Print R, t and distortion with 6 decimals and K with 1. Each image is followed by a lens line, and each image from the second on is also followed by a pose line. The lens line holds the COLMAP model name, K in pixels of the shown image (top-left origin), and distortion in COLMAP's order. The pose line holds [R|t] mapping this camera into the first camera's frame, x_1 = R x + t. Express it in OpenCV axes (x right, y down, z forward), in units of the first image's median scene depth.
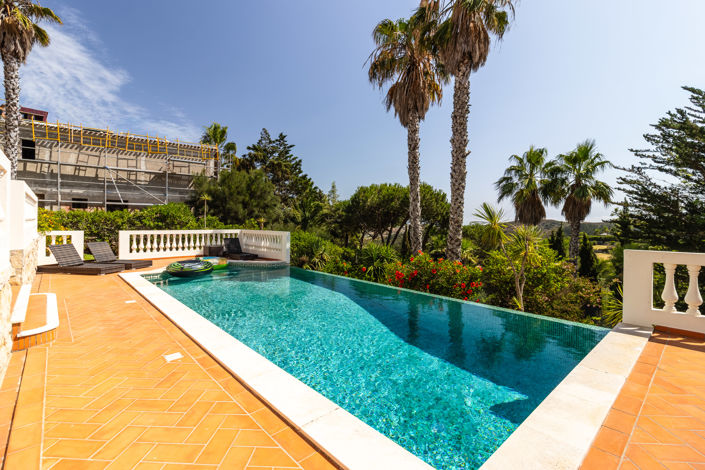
lens RADIAL K [[325.0, 0, 354.0], [0, 325.0, 226.7], [0, 0, 1]] dist [0.003794, 0.000657]
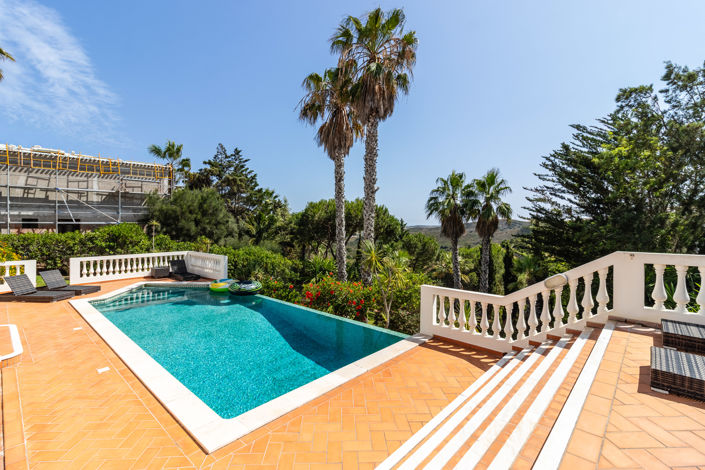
lens RADIAL K [[325.0, 0, 354.0], [0, 325.0, 226.7], [0, 0, 1]] dist [0.003794, 0.000657]
pose [[0.996135, -0.009414, 0.087329, 0.101517], [0.009661, 0.999950, -0.002413, -0.054021], [-0.087302, 0.003247, 0.996177, -0.132624]]
